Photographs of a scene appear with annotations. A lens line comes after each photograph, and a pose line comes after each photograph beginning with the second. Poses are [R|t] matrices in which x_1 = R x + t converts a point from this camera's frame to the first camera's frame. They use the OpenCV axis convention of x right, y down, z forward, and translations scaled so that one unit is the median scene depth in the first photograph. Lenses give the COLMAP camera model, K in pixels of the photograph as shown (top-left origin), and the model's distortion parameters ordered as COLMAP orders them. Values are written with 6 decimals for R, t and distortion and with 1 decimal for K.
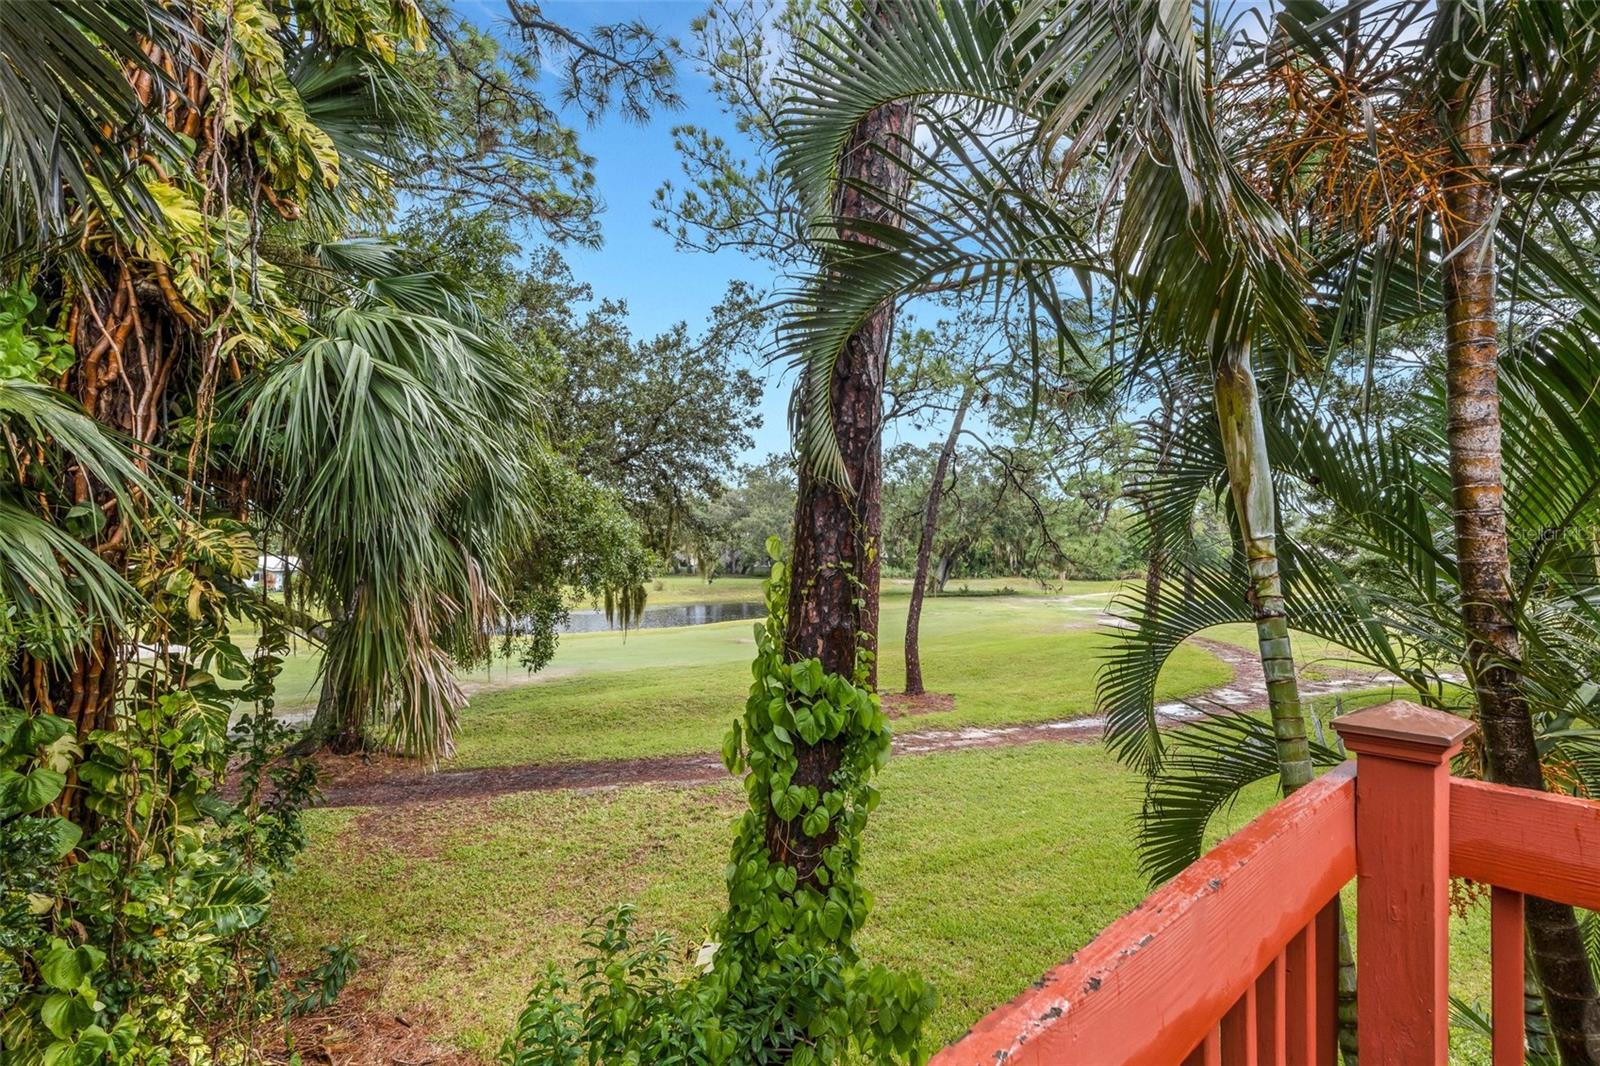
lens RADIAL K [[737.9, 0, 827.0], [0, 737.9, 552.1], [0, 0, 1]] dist [0.002985, 0.000837]
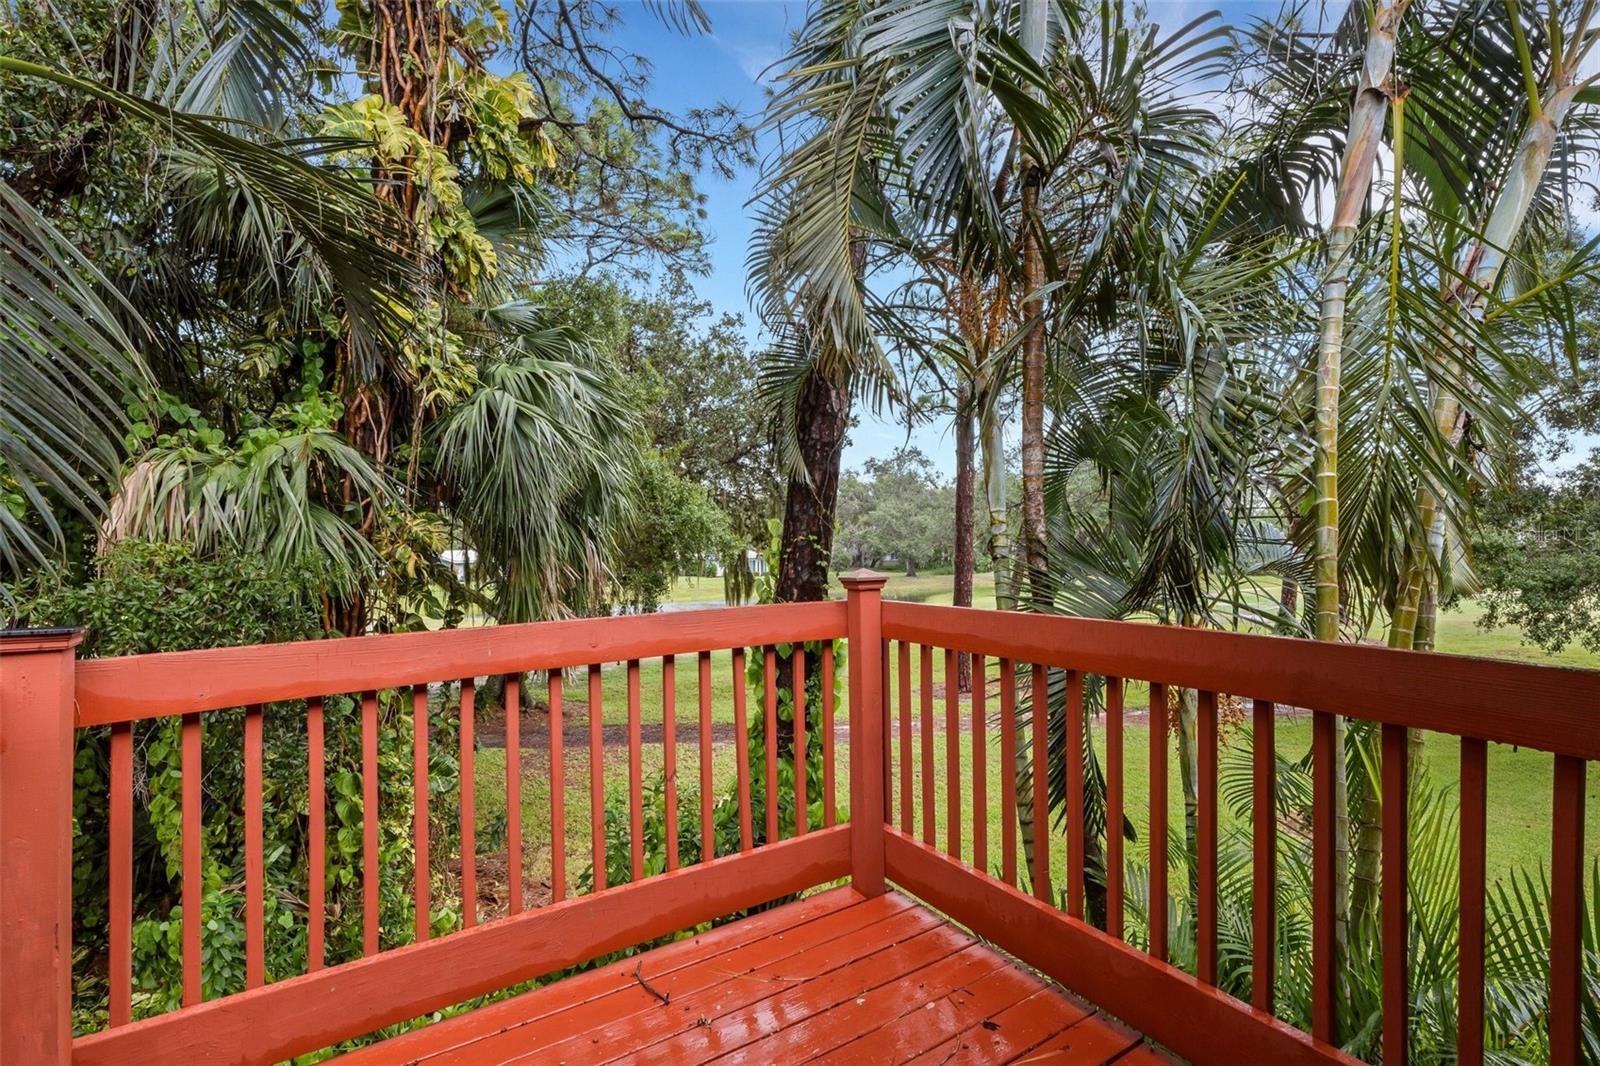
lens RADIAL K [[726.0, 0, 823.2], [0, 726.0, 551.9], [0, 0, 1]] dist [0.002431, 0.000216]
pose [[0.984793, -0.001890, -0.173723, 0.216565], [0.003500, 0.999954, 0.008964, 0.024082], [0.173698, -0.009436, 0.984754, -0.293959]]
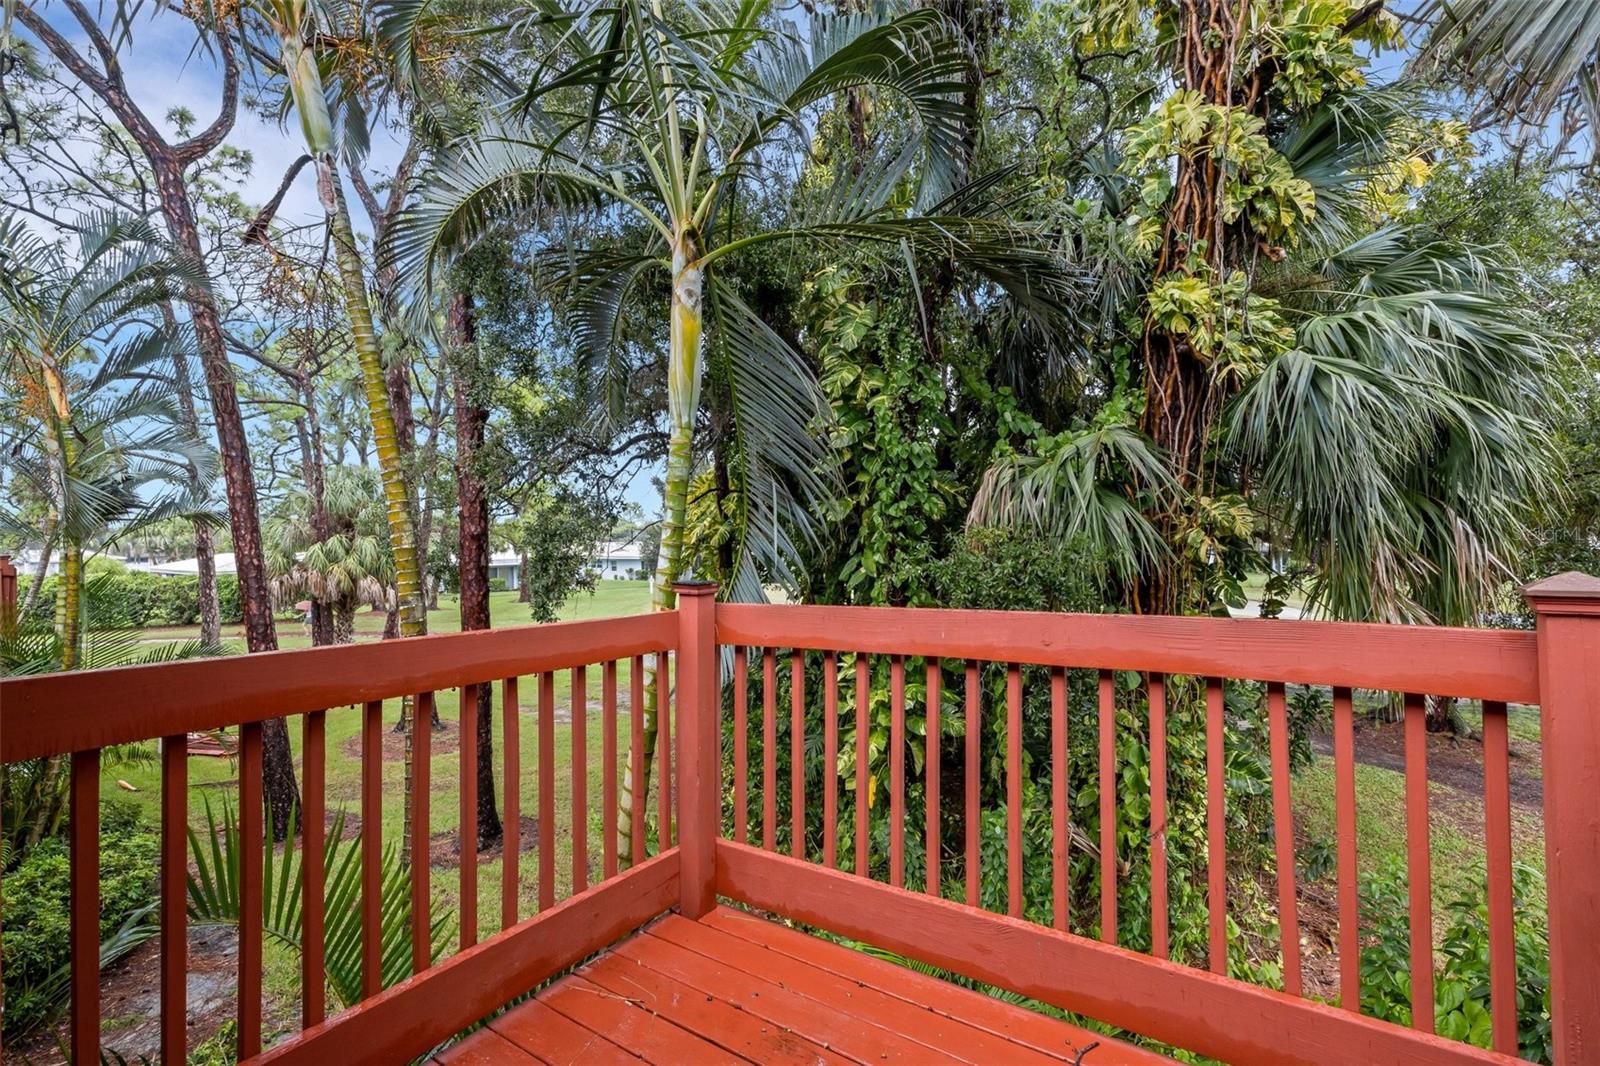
lens RADIAL K [[726.3, 0, 807.9], [0, 726.3, 534.1], [0, 0, 1]] dist [0.005289, 0.000595]
pose [[0.237391, -0.003667, -0.971407, 0.342087], [0.007299, 0.999971, -0.001991, 0.026890], [0.971387, -0.006617, 0.237411, -0.115981]]
